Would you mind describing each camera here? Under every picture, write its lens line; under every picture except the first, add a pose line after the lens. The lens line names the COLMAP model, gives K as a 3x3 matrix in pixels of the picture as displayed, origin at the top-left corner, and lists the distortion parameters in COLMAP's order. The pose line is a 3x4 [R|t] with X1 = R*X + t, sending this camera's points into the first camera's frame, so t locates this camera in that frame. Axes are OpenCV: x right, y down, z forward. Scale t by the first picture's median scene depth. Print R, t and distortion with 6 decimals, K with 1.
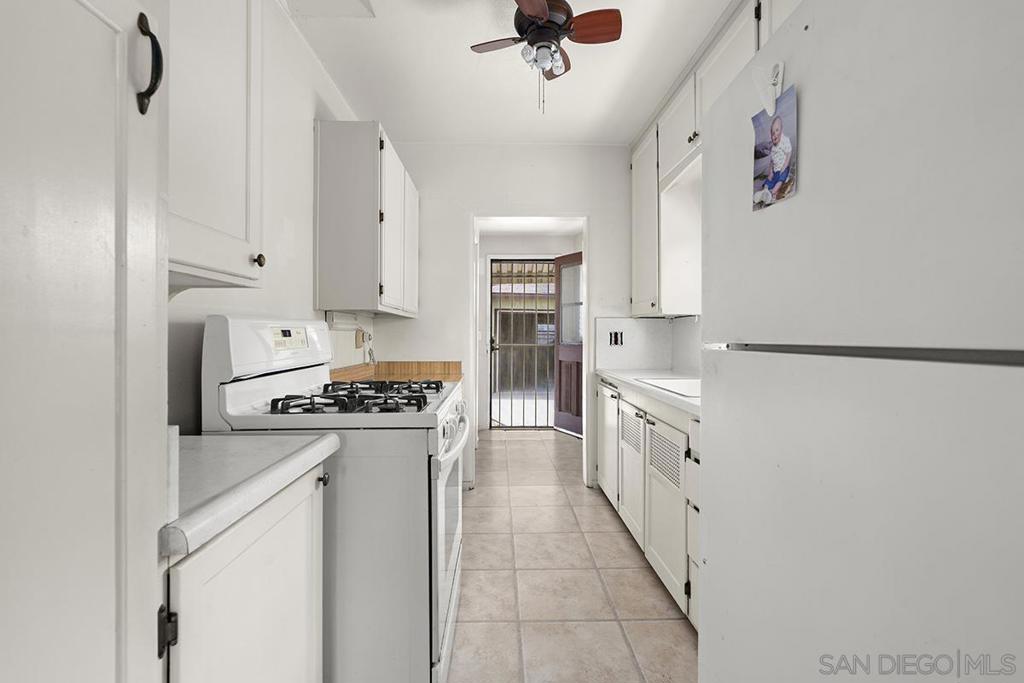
lens RADIAL K [[464.7, 0, 511.2], [0, 464.7, 337.1], [0, 0, 1]] dist [-0.016375, 0.001040]
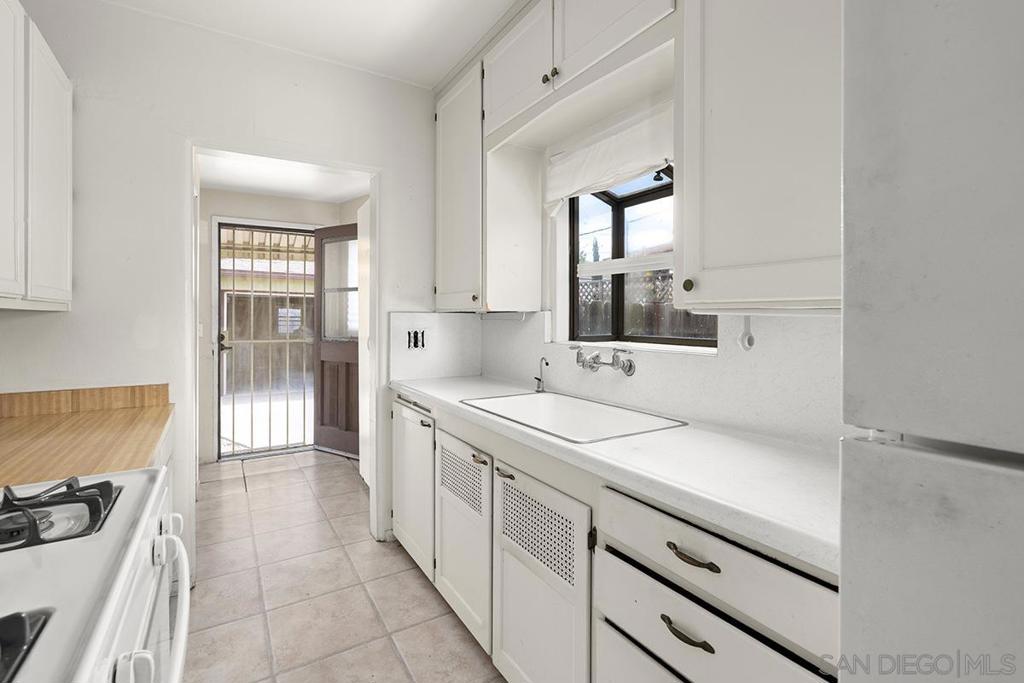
lens RADIAL K [[464.7, 0, 506.4], [0, 464.7, 318.7], [0, 0, 1]] dist [-0.016375, 0.001040]
pose [[0.866141, -0.003122, 0.499790, -0.024997], [0.003723, 0.999993, -0.000204, -0.029066], [-0.499786, 0.002037, 0.866147, 0.259505]]
